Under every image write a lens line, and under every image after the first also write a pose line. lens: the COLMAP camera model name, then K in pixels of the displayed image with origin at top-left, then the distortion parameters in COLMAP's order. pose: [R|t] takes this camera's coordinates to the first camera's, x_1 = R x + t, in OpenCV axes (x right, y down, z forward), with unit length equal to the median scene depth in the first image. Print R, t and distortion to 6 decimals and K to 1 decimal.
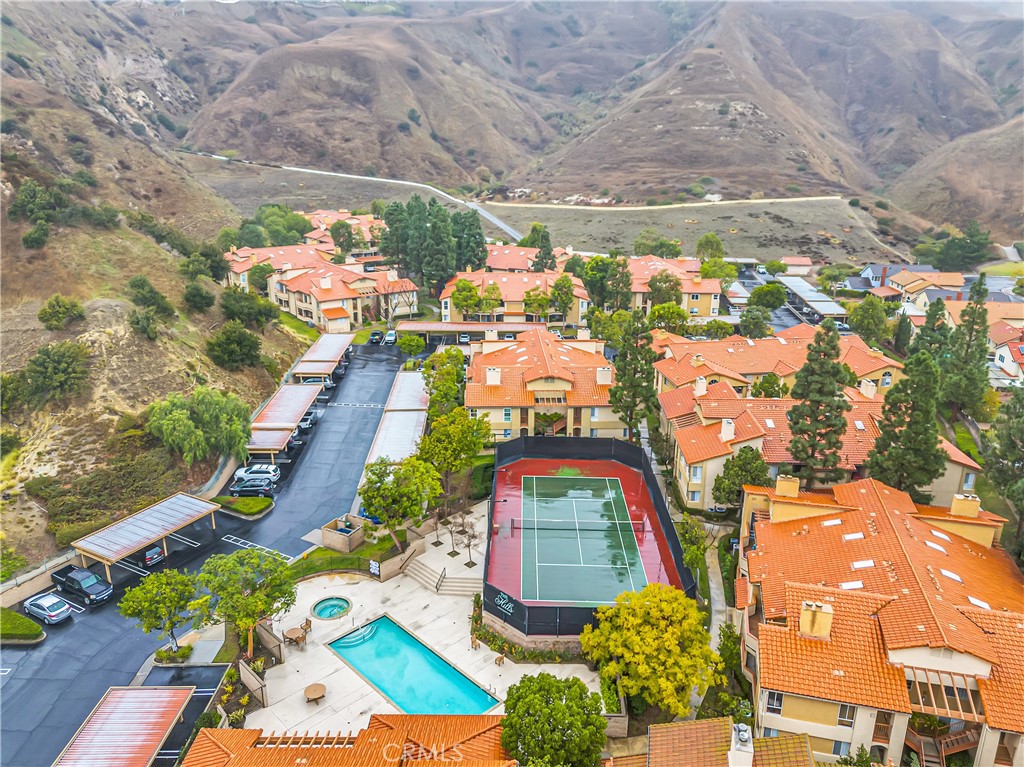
lens RADIAL K [[743.2, 0, 512.0], [0, 743.2, 383.5], [0, 0, 1]] dist [0.070543, -0.070703]
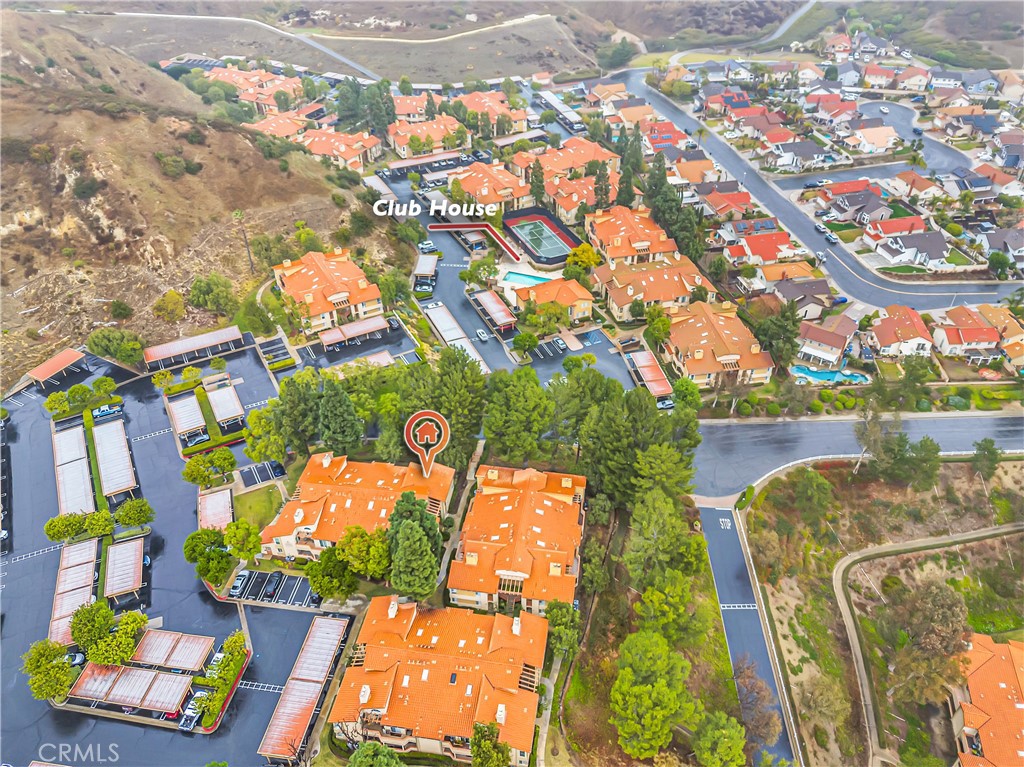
lens RADIAL K [[743.2, 0, 512.0], [0, 743.2, 383.5], [0, 0, 1]] dist [0.070543, -0.070703]
pose [[0.903925, -0.277470, 0.325469, -1.200819], [0.149040, 0.917648, 0.368388, -0.419611], [-0.400883, -0.284487, 0.870839, -1.862928]]
